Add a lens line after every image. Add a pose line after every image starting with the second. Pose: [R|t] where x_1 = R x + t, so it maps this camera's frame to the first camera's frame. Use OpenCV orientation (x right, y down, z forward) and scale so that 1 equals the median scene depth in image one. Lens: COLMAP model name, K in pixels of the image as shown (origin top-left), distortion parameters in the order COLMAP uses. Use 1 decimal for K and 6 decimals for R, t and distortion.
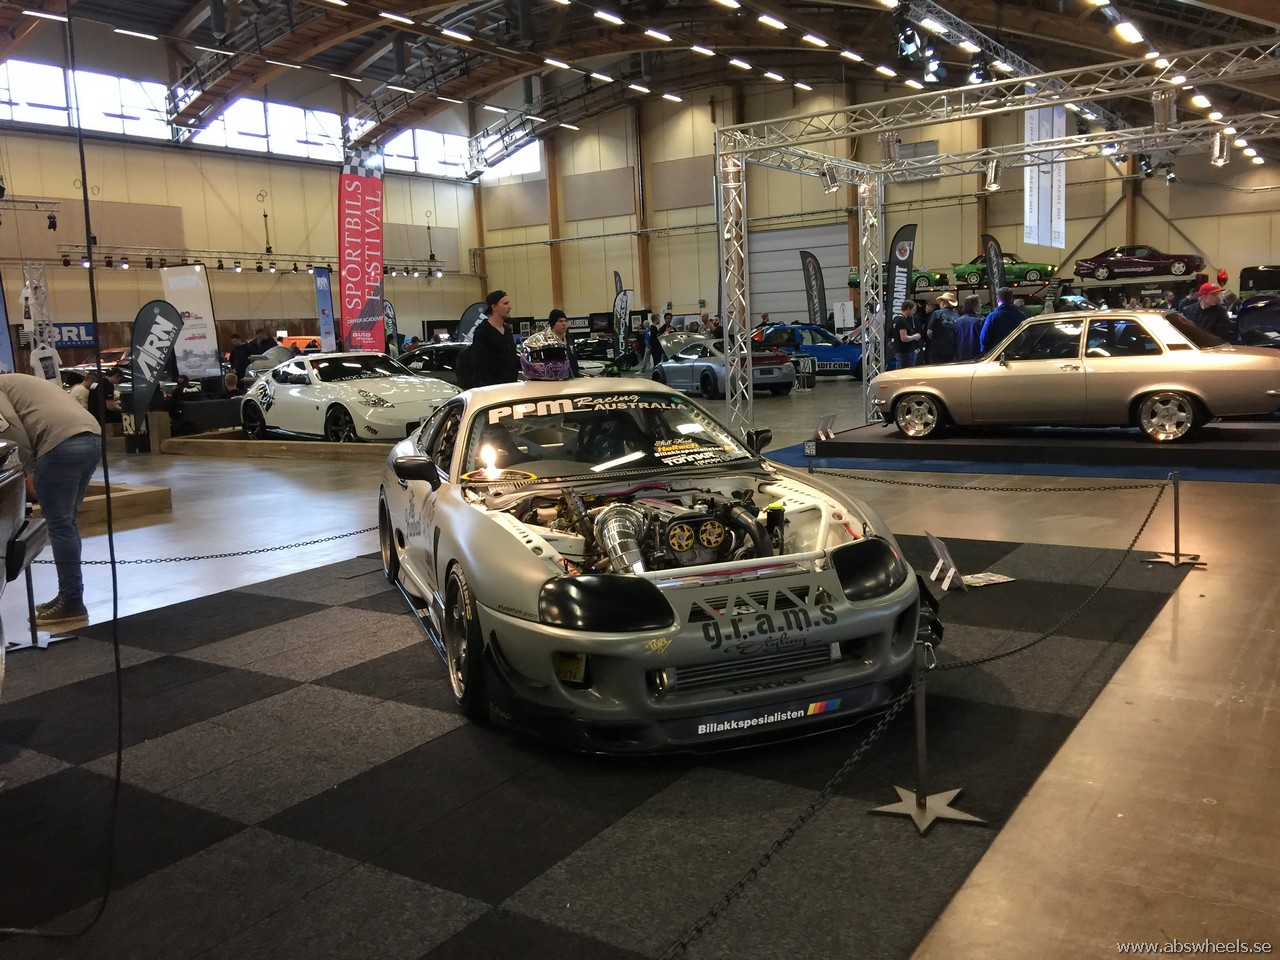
lens RADIAL K [[1214.4, 0, 630.6], [0, 1214.4, 472.5], [0, 0, 1]] dist [0.002035, 0.000000]
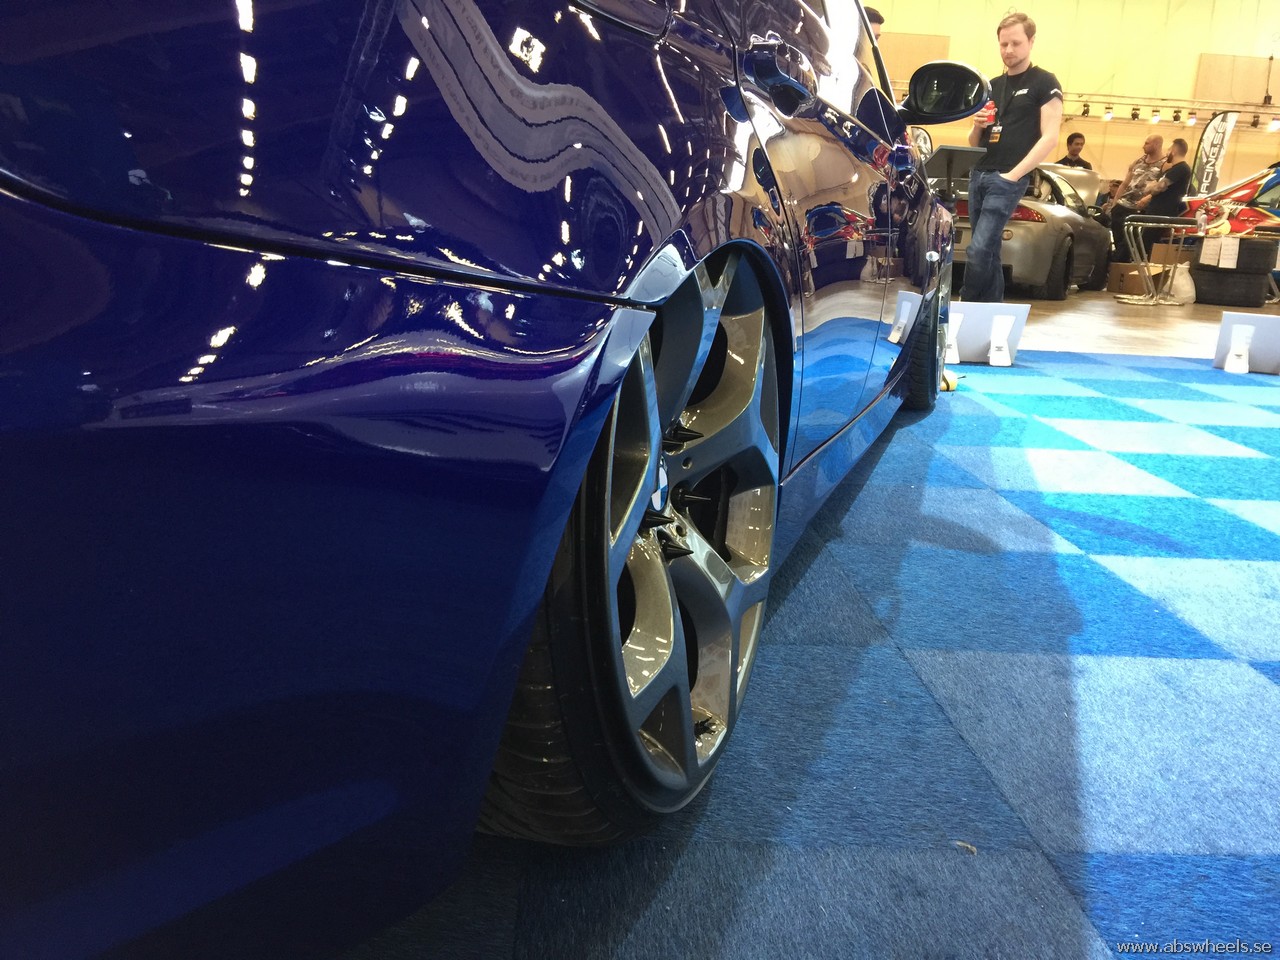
lens RADIAL K [[1116.7, 0, 636.3], [0, 1116.7, 477.1], [0, 0, 1]] dist [0.081056, -0.125472]
pose [[0.571081, 0.265893, -0.776638, 0.202078], [-0.167997, 0.963921, 0.206480, -0.039161], [0.803520, 0.012556, 0.595146, 0.313324]]
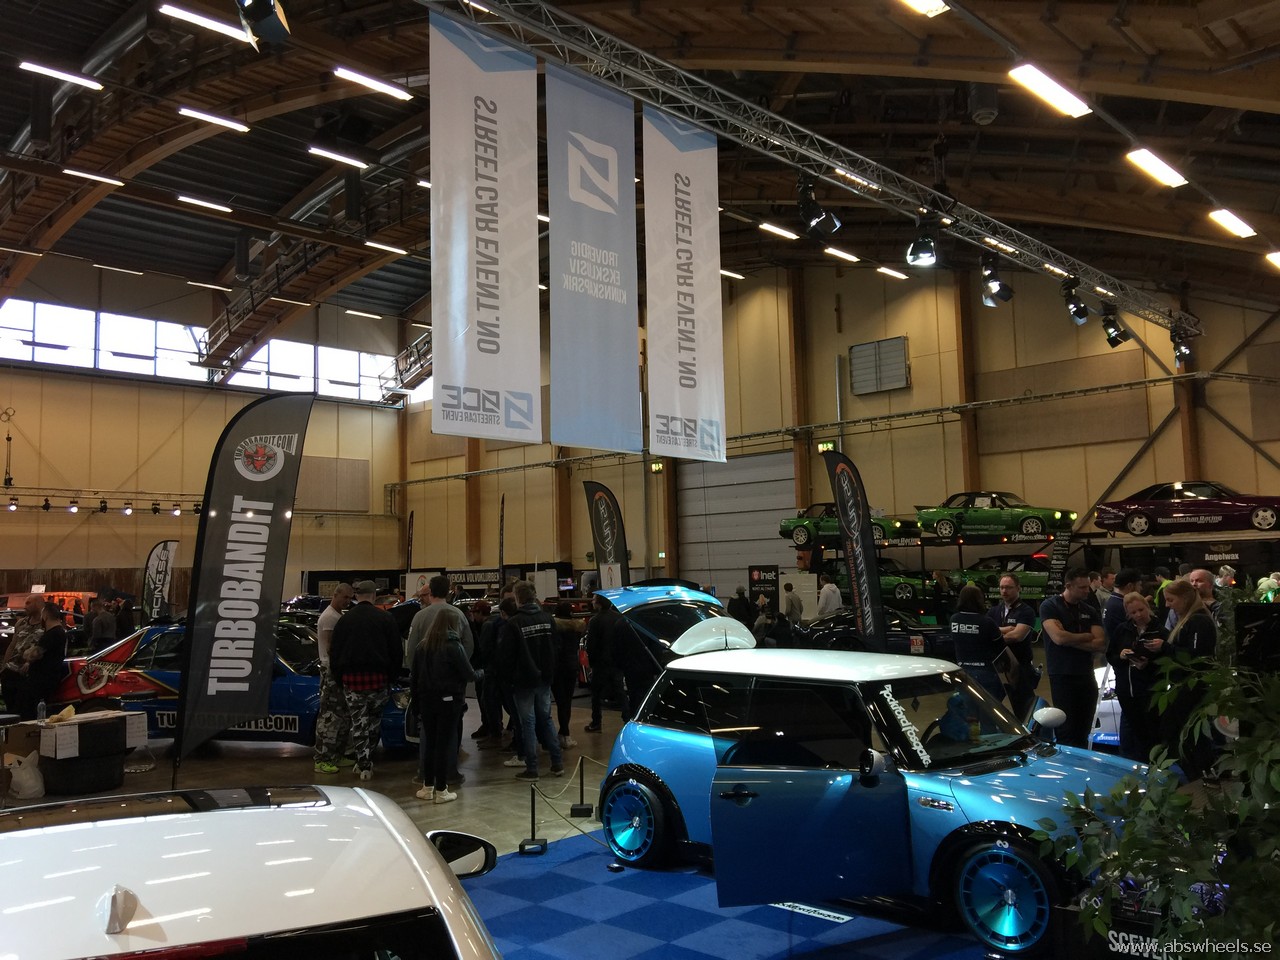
lens RADIAL K [[1116.7, 0, 636.2], [0, 1116.7, 439.8], [0, 0, 1]] dist [0.081056, -0.125472]
pose [[0.978660, -0.004207, -0.205443, 0.223831], [-0.041648, 0.974978, -0.218364, -0.060520], [0.201221, 0.222260, 0.953997, 0.336805]]
